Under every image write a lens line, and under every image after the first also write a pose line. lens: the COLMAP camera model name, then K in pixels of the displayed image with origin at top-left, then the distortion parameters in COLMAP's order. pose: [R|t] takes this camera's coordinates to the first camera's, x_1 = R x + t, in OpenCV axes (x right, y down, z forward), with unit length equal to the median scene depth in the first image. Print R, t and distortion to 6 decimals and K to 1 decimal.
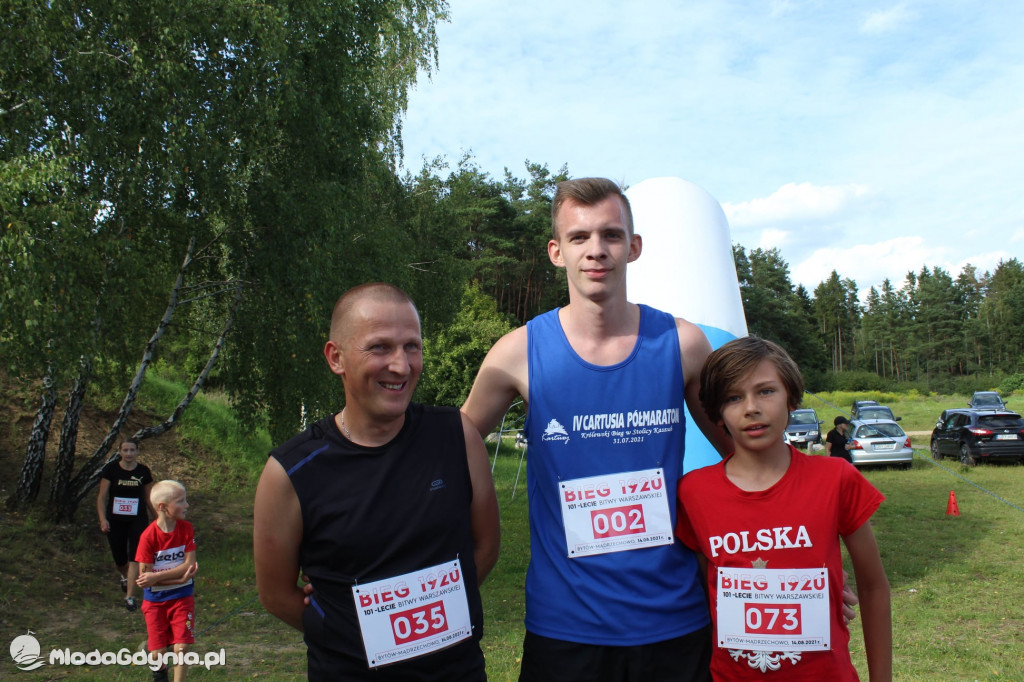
lens RADIAL K [[852.9, 0, 512.0], [0, 852.9, 341.0], [0, 0, 1]] dist [-0.164506, 0.158230]
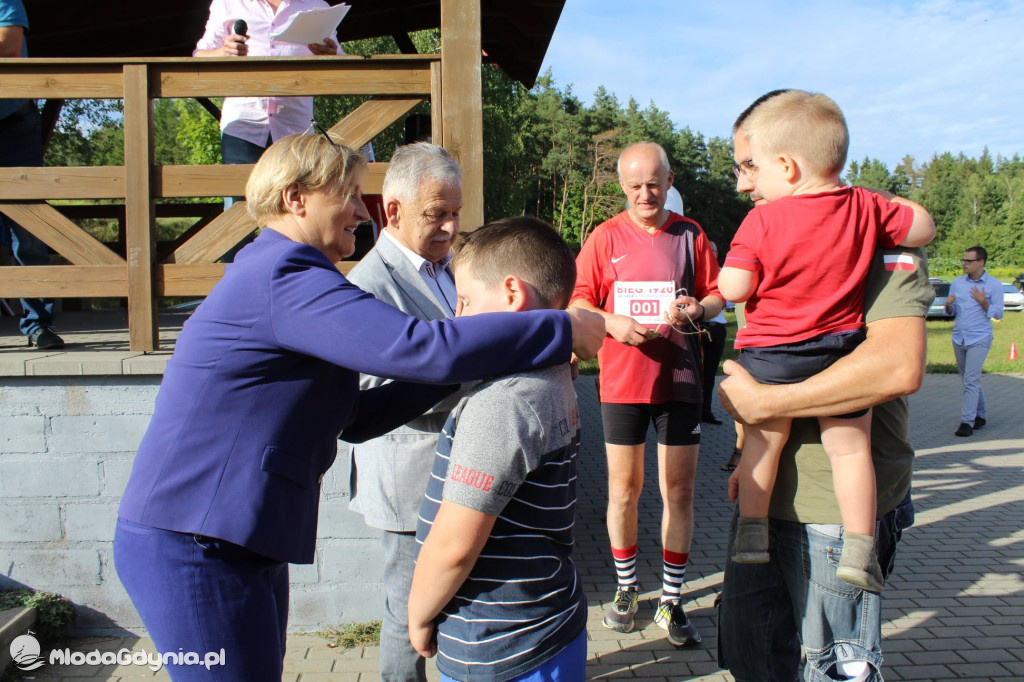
lens RADIAL K [[852.9, 0, 512.0], [0, 852.9, 341.0], [0, 0, 1]] dist [-0.164506, 0.158230]
pose [[0.998659, 0.012511, 0.050236, -0.023990], [-0.020076, 0.988016, 0.153038, -0.008398], [-0.047720, -0.153841, 0.986943, -0.104366]]
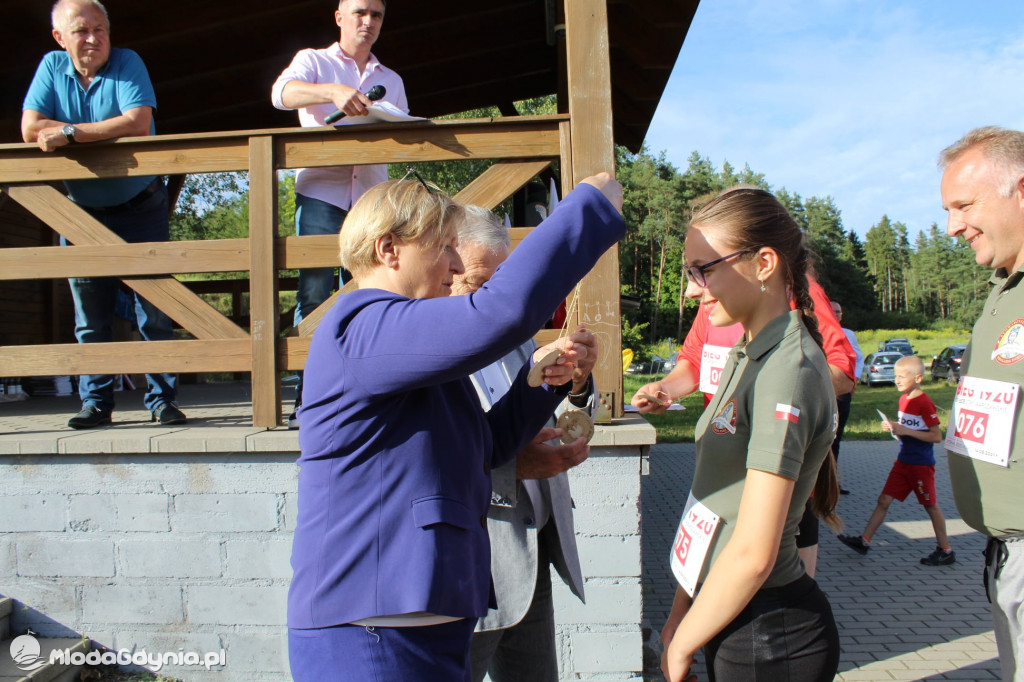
lens RADIAL K [[848.4, 0, 512.0], [0, 848.4, 341.0], [0, 0, 1]] dist [-0.166269, 0.158323]
pose [[0.997988, -0.004081, -0.063276, -0.027039], [0.008825, 0.997154, 0.074879, -0.008155], [0.062790, -0.075287, 0.995183, -0.100170]]
